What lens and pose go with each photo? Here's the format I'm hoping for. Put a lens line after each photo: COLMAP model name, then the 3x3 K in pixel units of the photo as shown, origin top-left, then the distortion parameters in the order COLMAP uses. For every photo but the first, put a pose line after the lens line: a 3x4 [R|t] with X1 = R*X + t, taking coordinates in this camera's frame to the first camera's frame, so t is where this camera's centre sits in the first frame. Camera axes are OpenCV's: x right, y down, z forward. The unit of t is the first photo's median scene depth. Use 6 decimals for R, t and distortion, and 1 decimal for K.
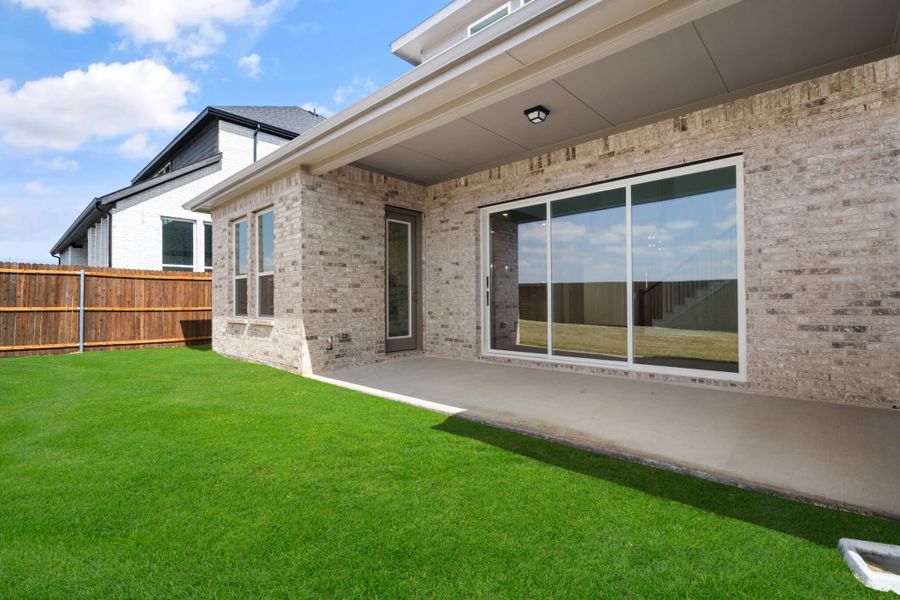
lens RADIAL K [[412.9, 0, 449.5], [0, 412.9, 298.4], [0, 0, 1]] dist [-0.000946, 0.000354]
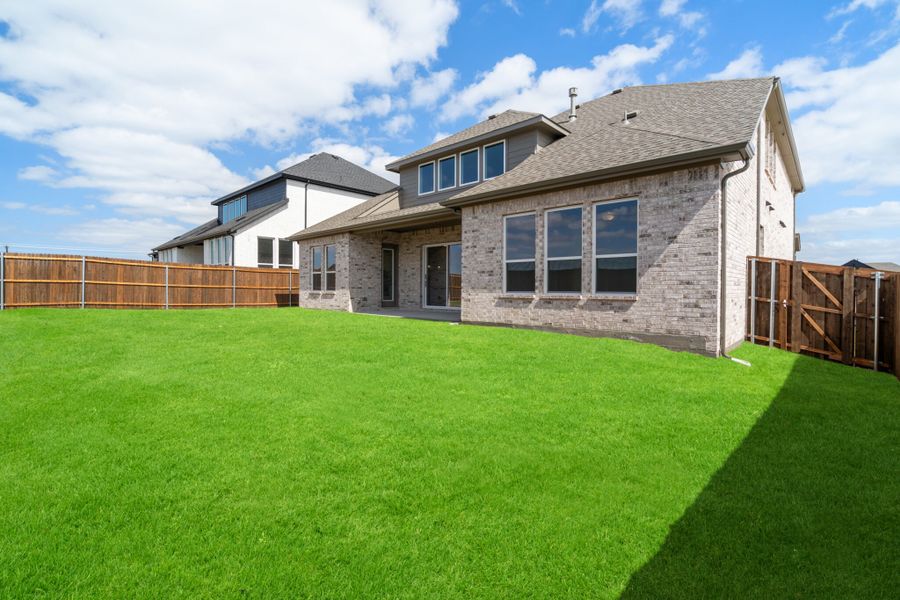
lens RADIAL K [[412.9, 0, 457.6], [0, 412.9, 293.8], [0, 0, 1]] dist [-0.000946, 0.000354]
pose [[0.999791, 0.011068, 0.017171, 0.218353], [-0.011375, 0.999775, 0.017896, 0.012230], [-0.016969, -0.018088, 0.999692, -1.250714]]
